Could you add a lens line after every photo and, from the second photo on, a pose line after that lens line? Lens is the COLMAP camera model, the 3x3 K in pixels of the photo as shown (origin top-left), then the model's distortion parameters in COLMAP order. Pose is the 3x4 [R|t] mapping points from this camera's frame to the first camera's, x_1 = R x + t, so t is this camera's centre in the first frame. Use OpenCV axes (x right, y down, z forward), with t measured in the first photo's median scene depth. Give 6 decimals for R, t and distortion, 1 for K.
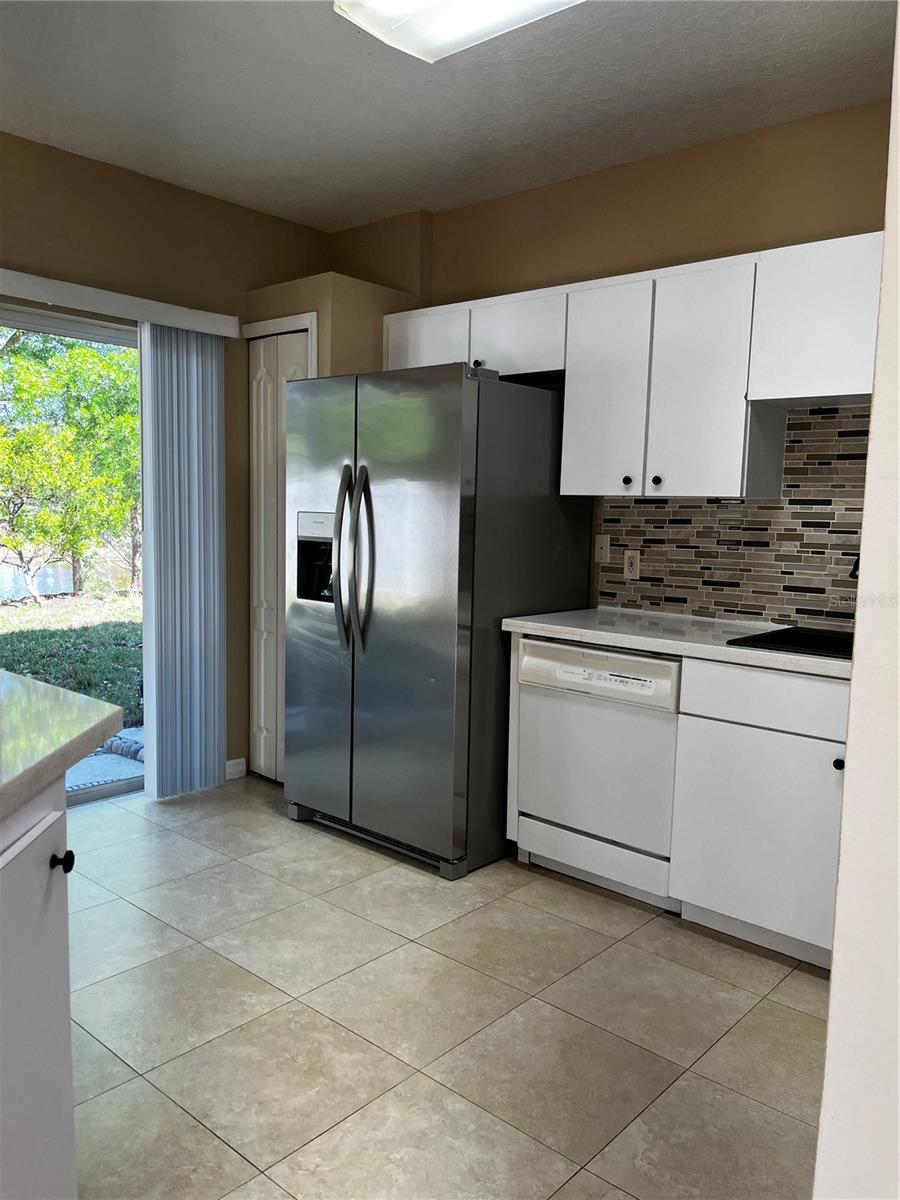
lens RADIAL K [[907.8, 0, 445.0], [0, 907.8, 607.4], [0, 0, 1]] dist [0.046609, -0.062250]
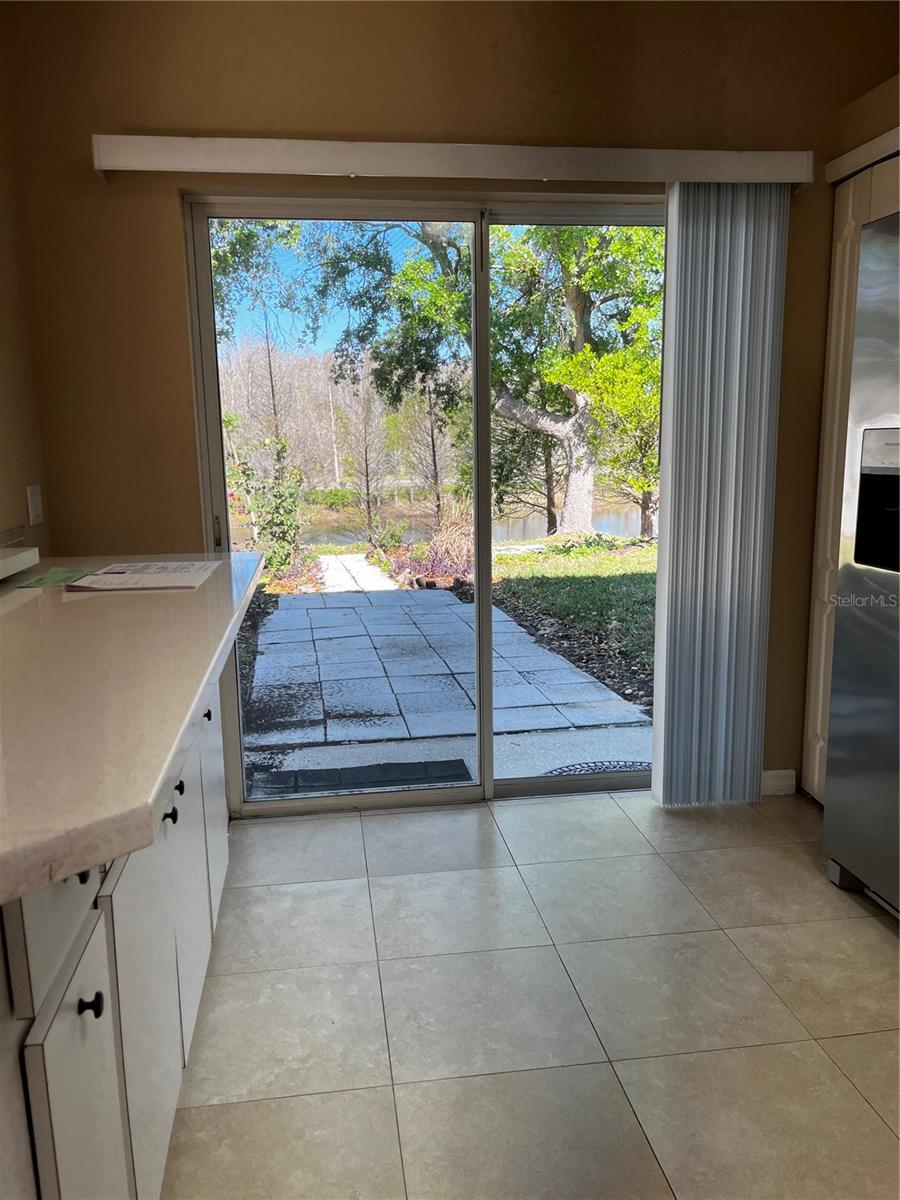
lens RADIAL K [[907.8, 0, 445.0], [0, 907.8, 607.4], [0, 0, 1]] dist [0.046609, -0.062250]
pose [[0.757558, 0.080113, -0.647834, 0.047047], [-0.034238, 0.995951, 0.083126, -0.024723], [0.651870, -0.040793, 0.757233, 0.329332]]
